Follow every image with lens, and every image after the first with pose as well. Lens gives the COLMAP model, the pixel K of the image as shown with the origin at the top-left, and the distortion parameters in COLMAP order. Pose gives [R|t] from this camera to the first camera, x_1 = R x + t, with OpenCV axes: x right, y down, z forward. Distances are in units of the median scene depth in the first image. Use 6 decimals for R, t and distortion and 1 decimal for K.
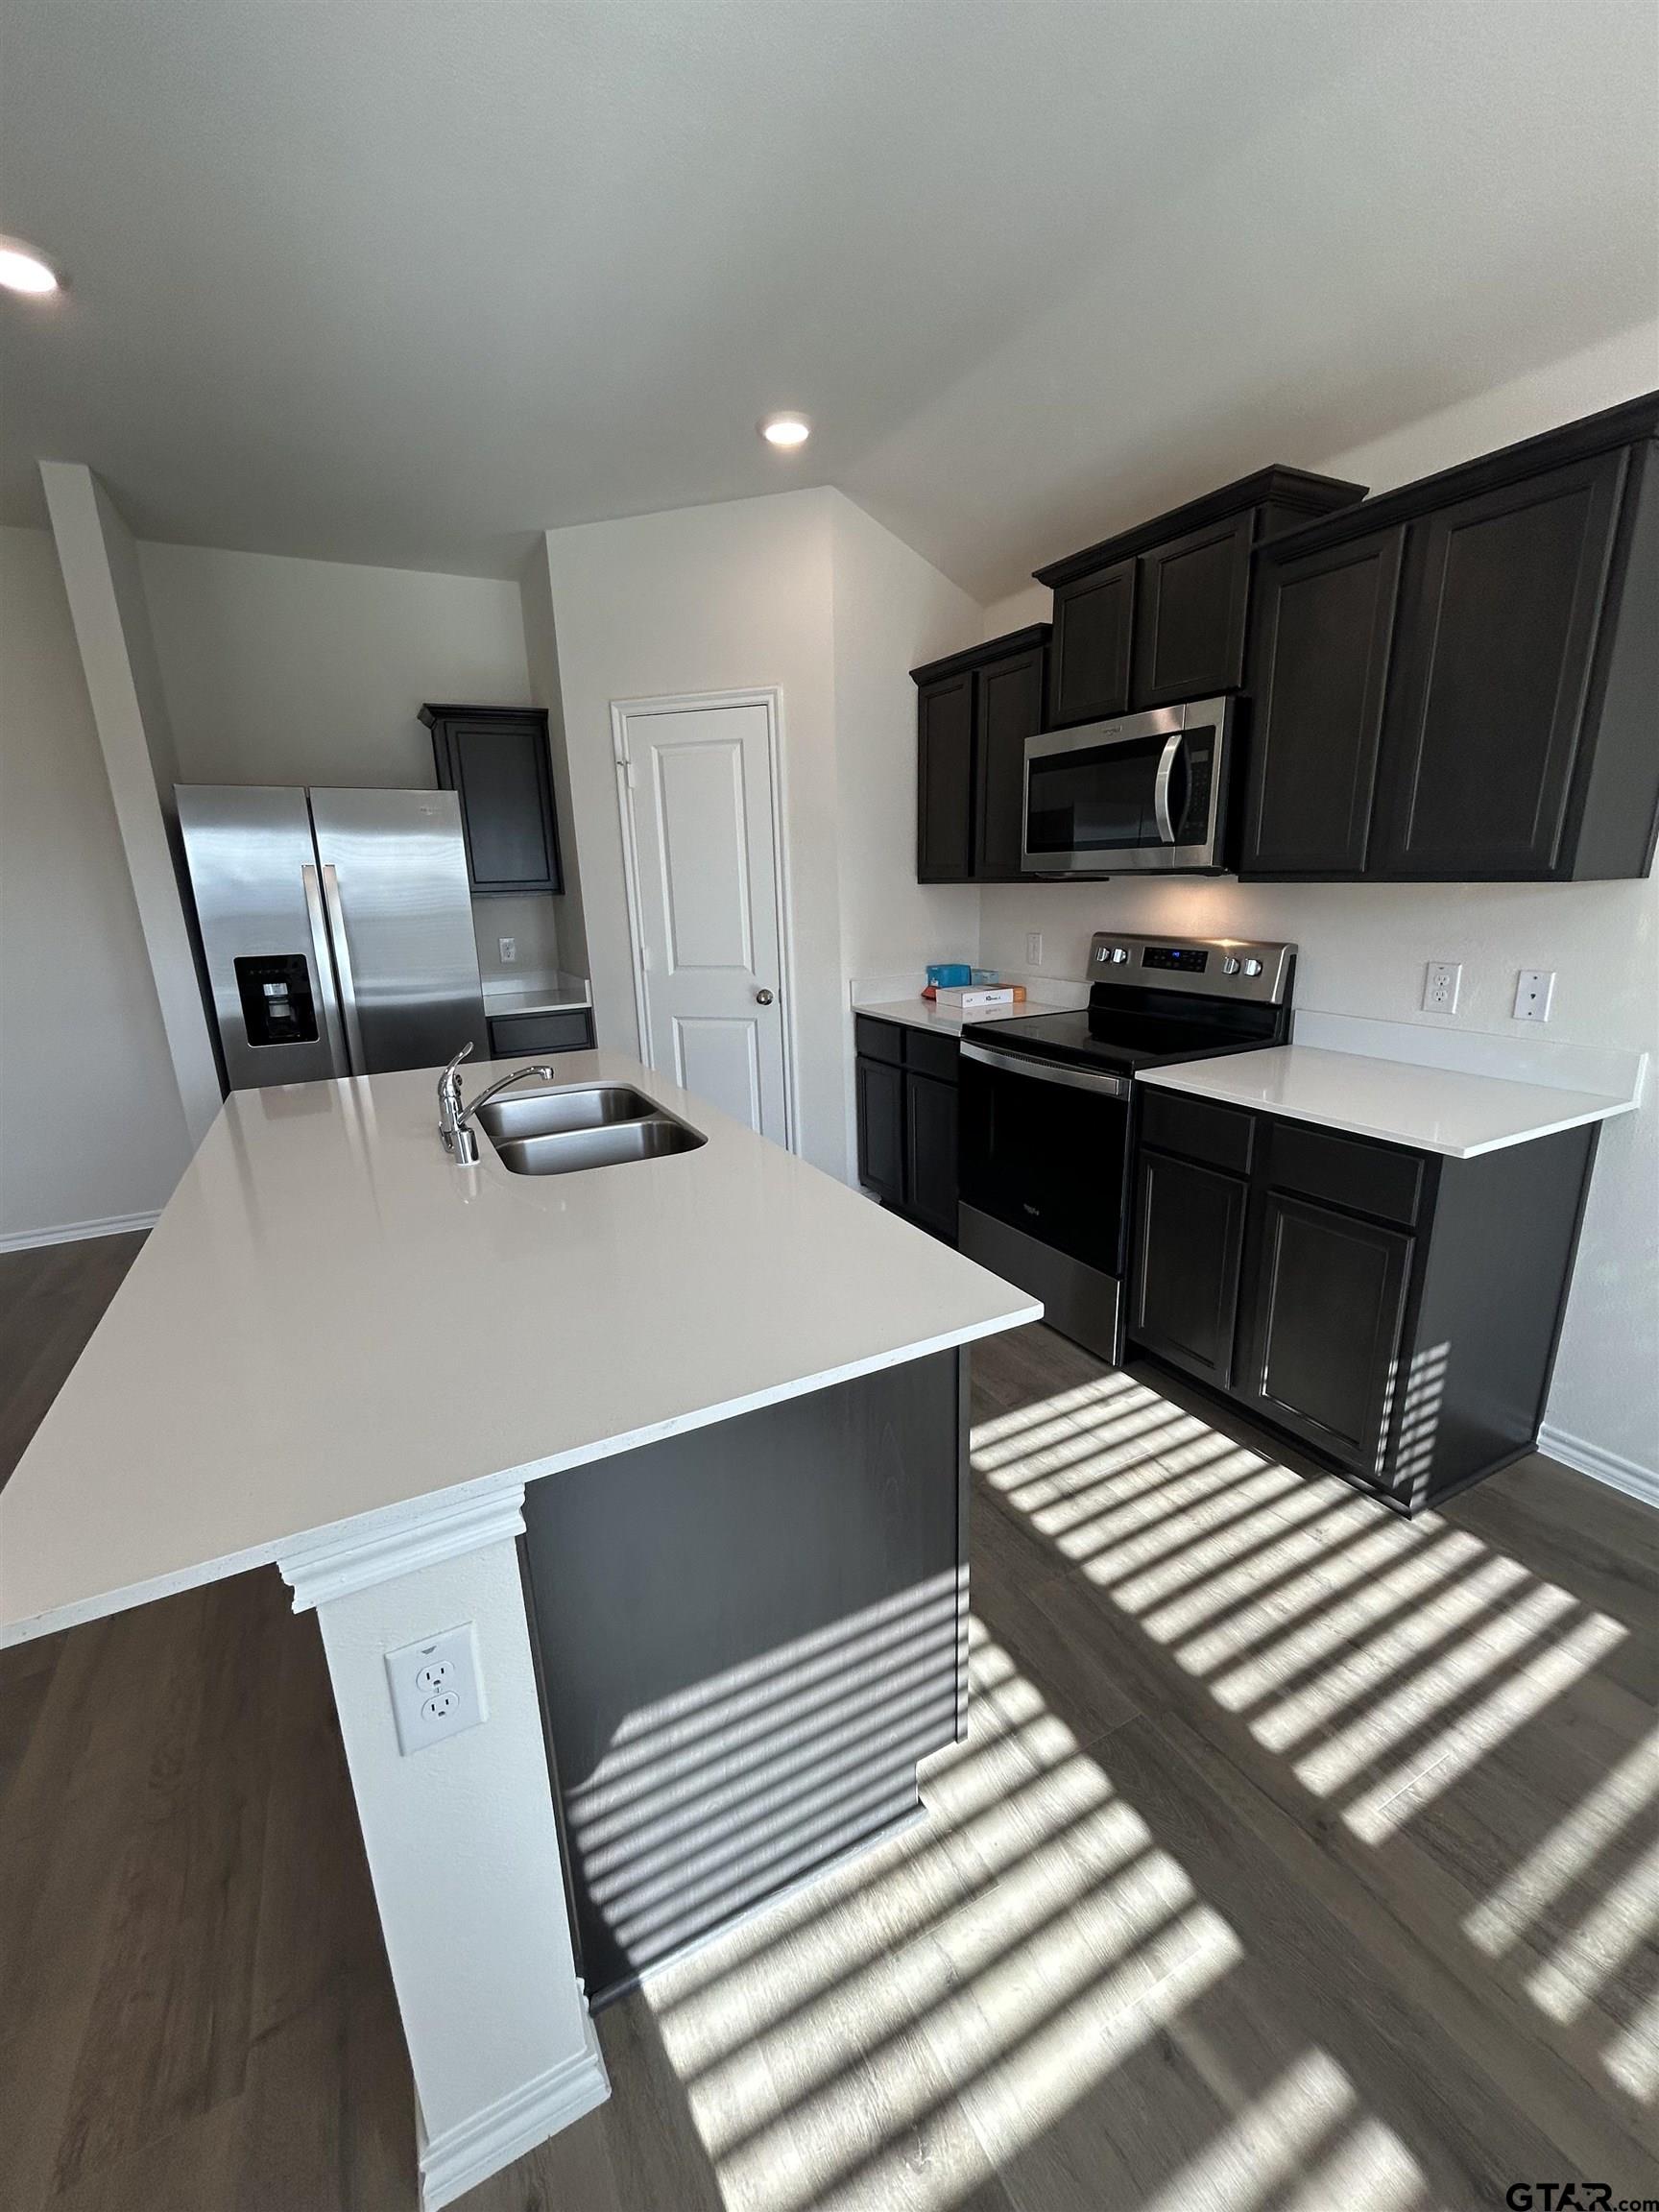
lens RADIAL K [[895.6, 0, 832.7], [0, 895.6, 1113.3], [0, 0, 1]] dist [-0.000311, 0.000245]
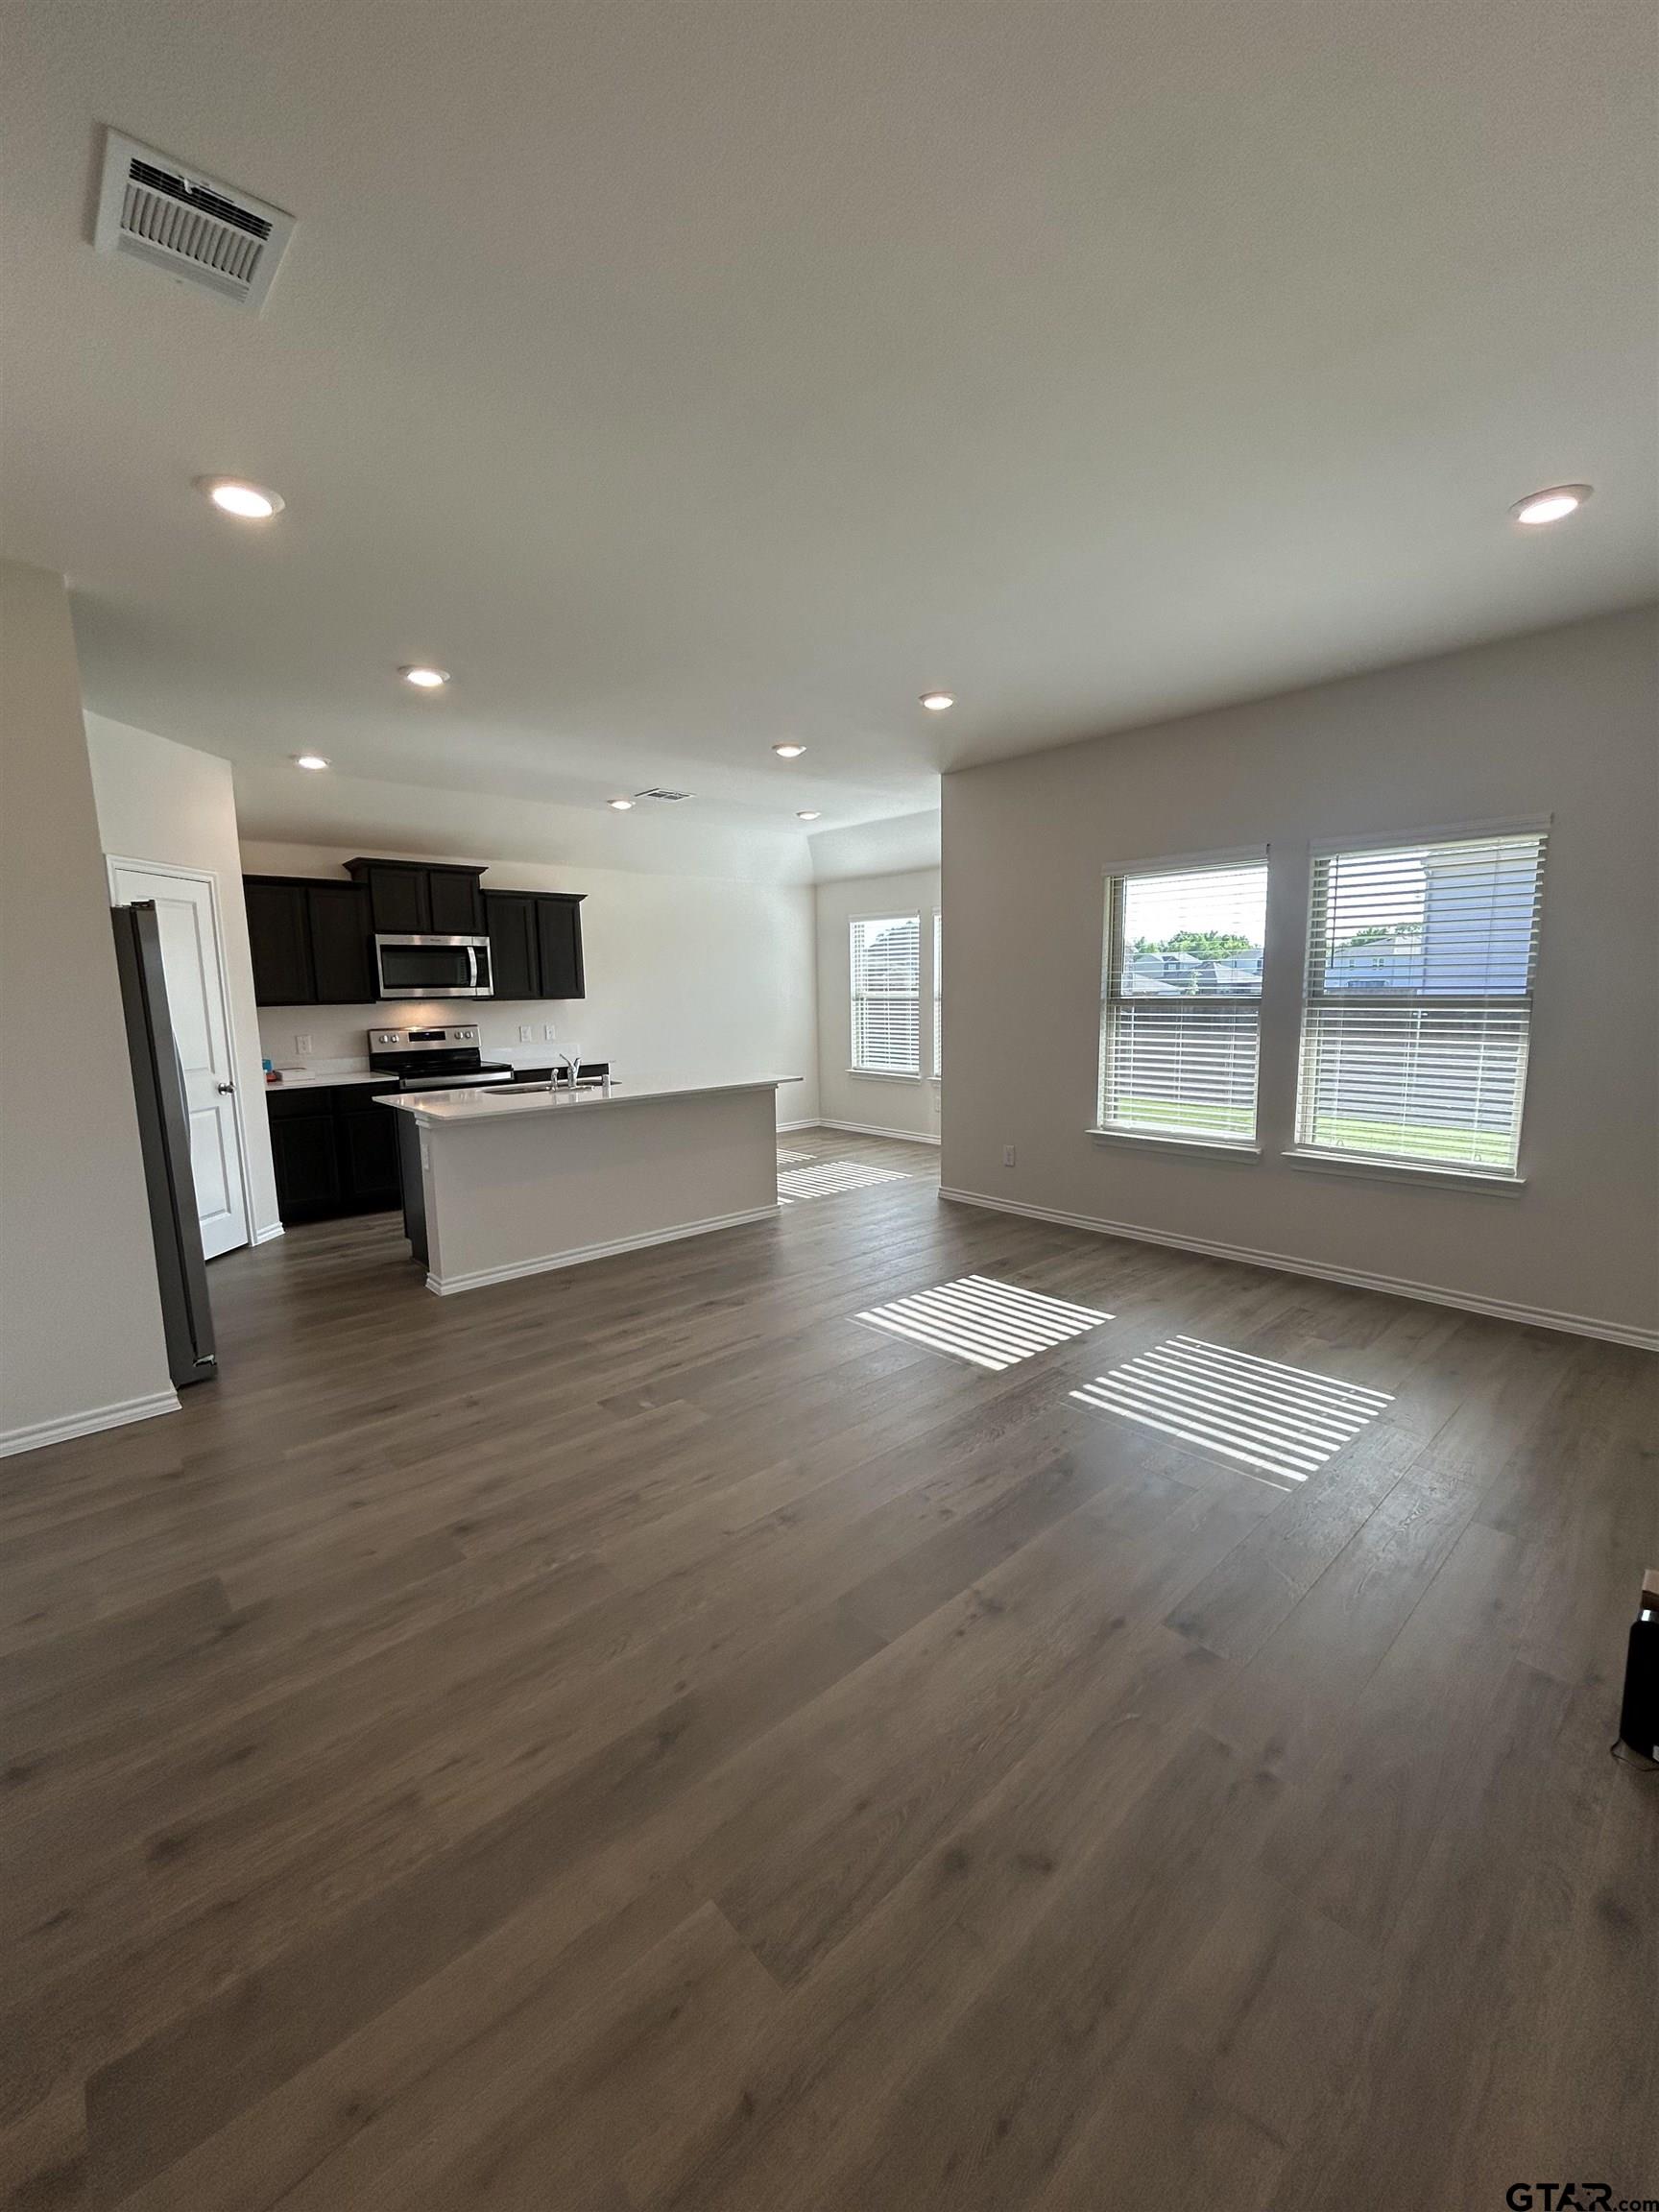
lens RADIAL K [[895.6, 0, 820.0], [0, 895.6, 1101.1], [0, 0, 1]] dist [-0.000311, 0.000245]
pose [[-0.245660, -0.093575, 0.964829, -2.523167], [0.276071, 0.947357, 0.162173, -0.135282], [-0.929213, 0.306201, -0.206895, 0.737805]]
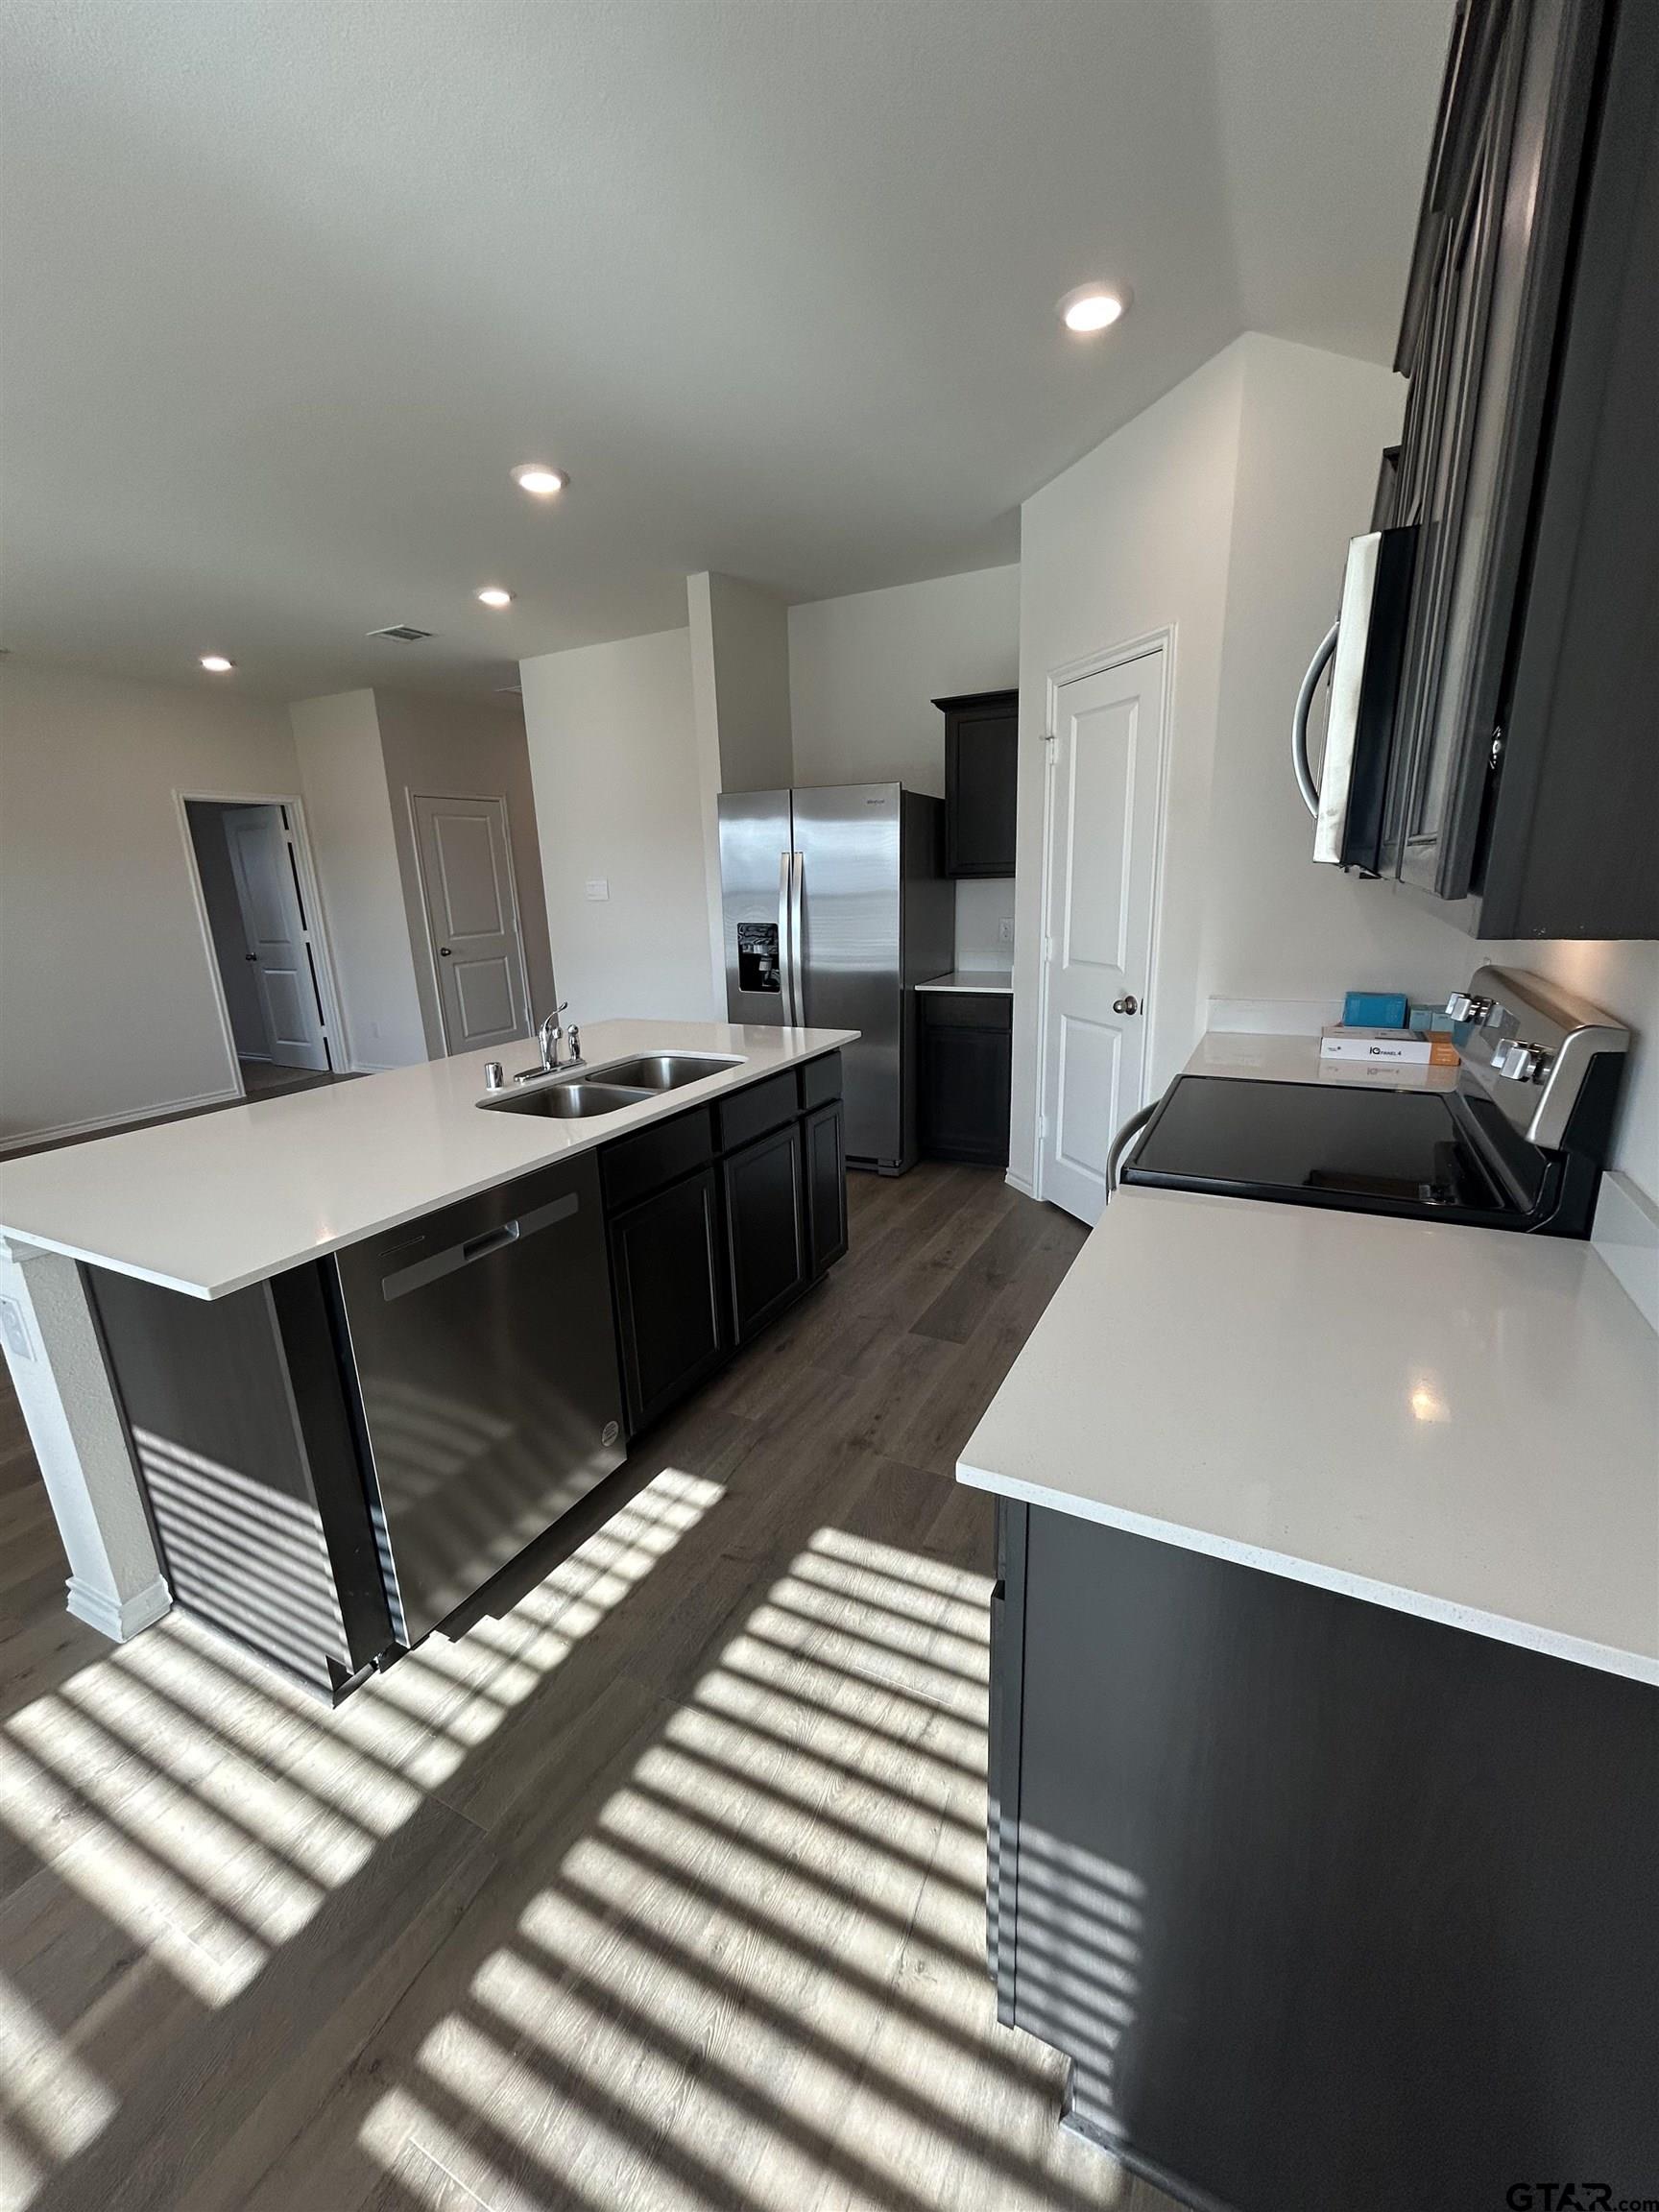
lens RADIAL K [[895.6, 0, 828.6], [0, 895.6, 1114.2], [0, 0, 1]] dist [-0.000311, 0.000245]
pose [[0.573917, 0.224793, -0.787456, 0.713725], [-0.196805, 0.971266, 0.133829, -0.139454], [0.794914, 0.078168, 0.601666, 0.445281]]
